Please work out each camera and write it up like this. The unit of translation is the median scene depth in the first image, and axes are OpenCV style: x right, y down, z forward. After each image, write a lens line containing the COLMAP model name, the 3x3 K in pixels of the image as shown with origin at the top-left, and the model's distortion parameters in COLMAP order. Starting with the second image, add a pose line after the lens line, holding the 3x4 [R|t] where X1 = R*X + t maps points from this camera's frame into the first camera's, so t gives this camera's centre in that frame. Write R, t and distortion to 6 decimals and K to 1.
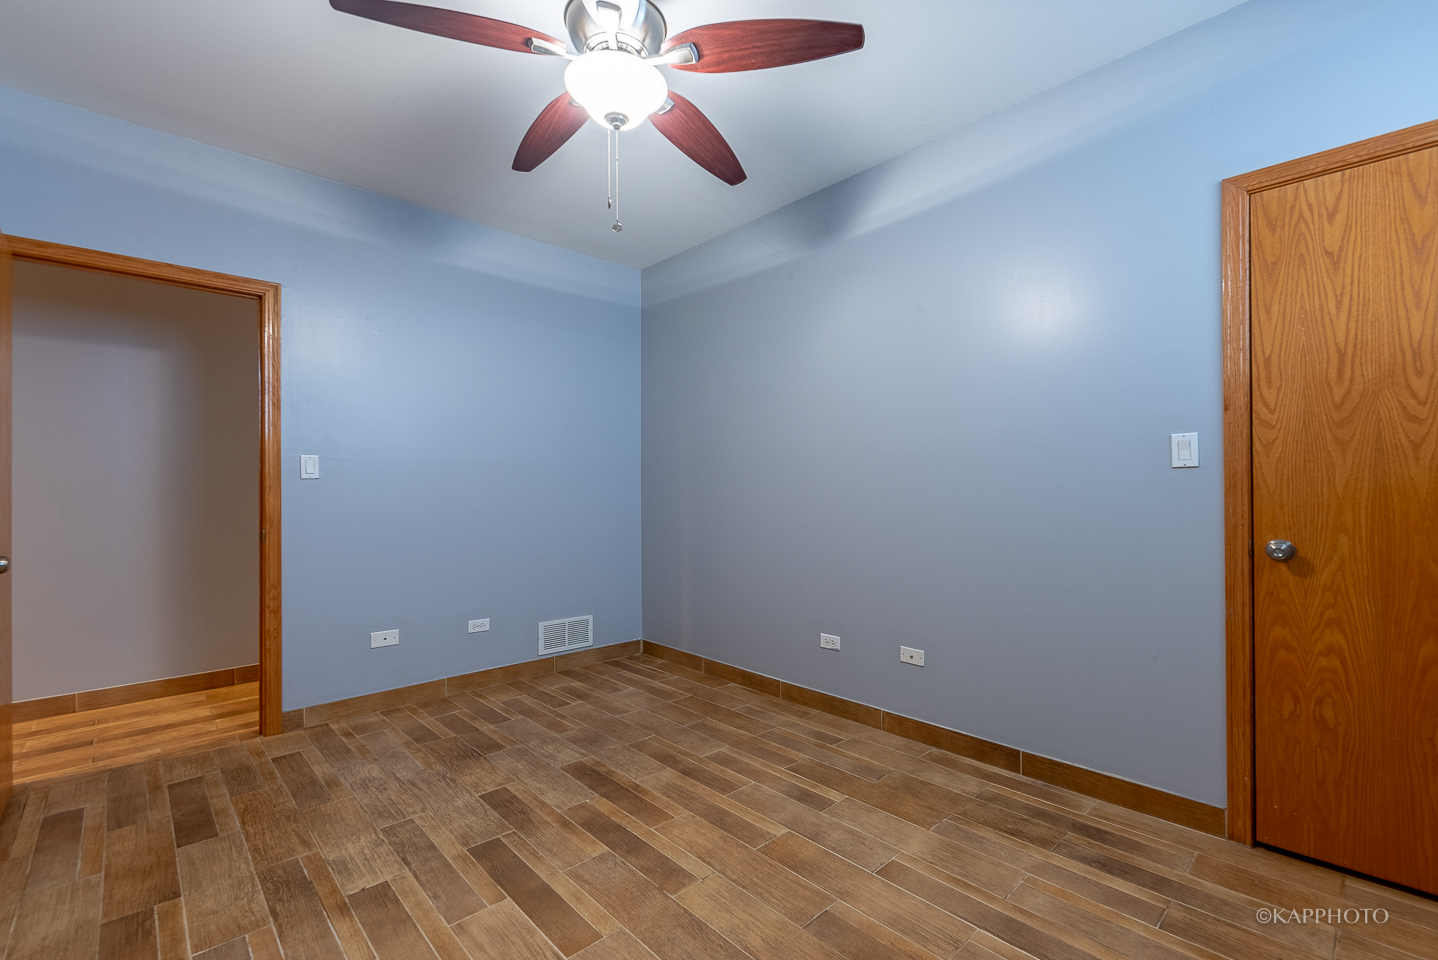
lens RADIAL K [[607.1, 0, 763.4], [0, 607.1, 496.9], [0, 0, 1]] dist [0.000171, -0.000918]
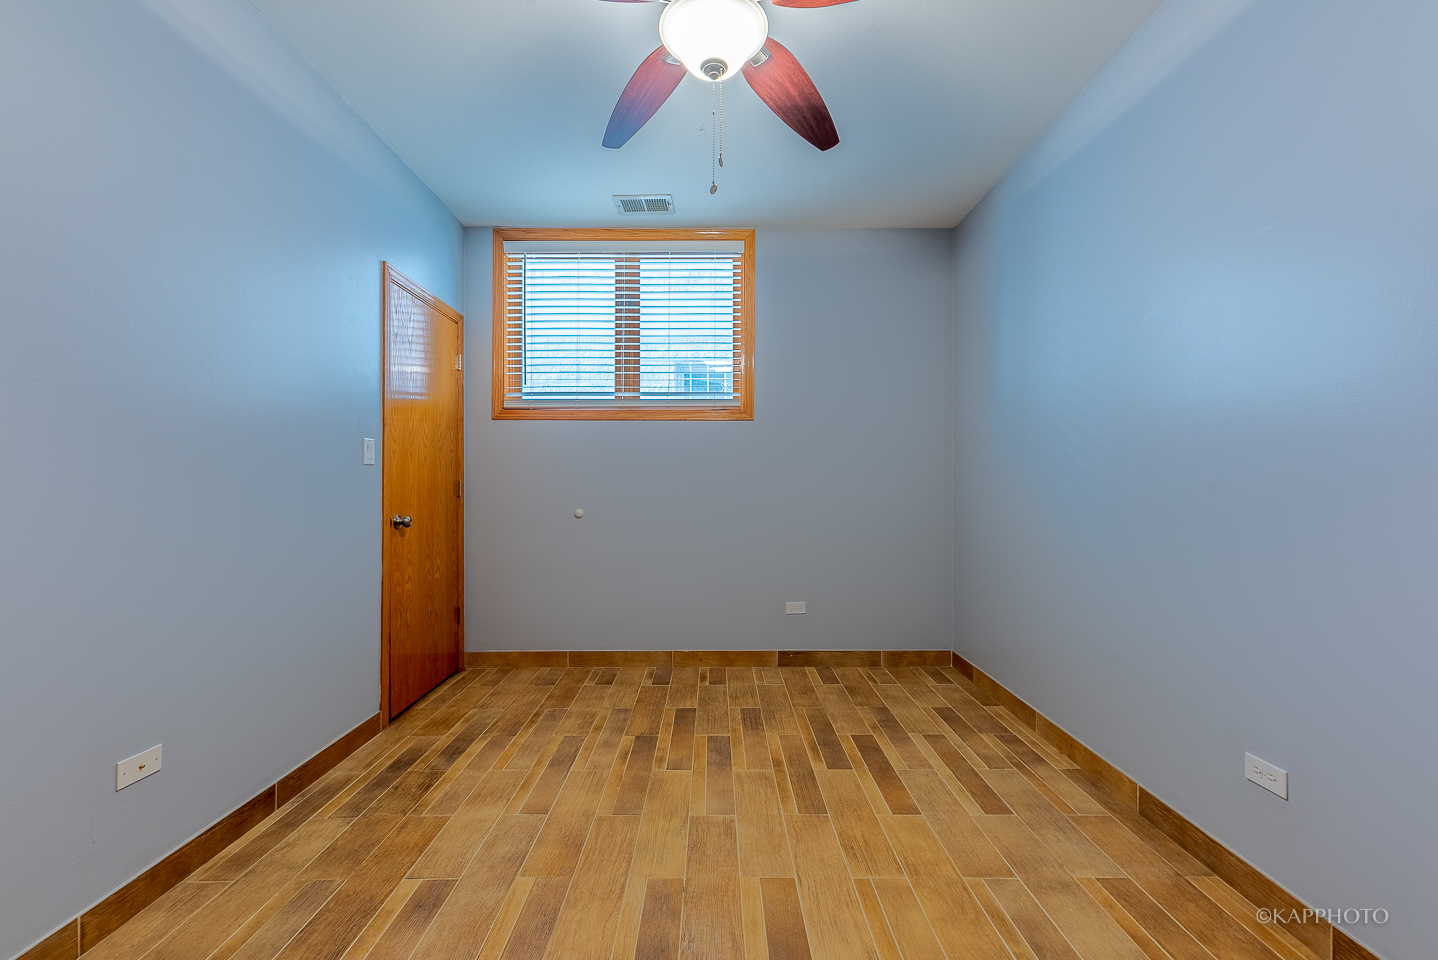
lens RADIAL K [[607.1, 0, 713.6], [0, 607.1, 470.2], [0, 0, 1]] dist [0.000171, -0.000918]
pose [[-0.697919, 0.020582, 0.715881, -0.831755], [0.009793, 0.999768, -0.019197, -0.007356], [-0.716110, -0.006387, -0.697959, 1.502560]]
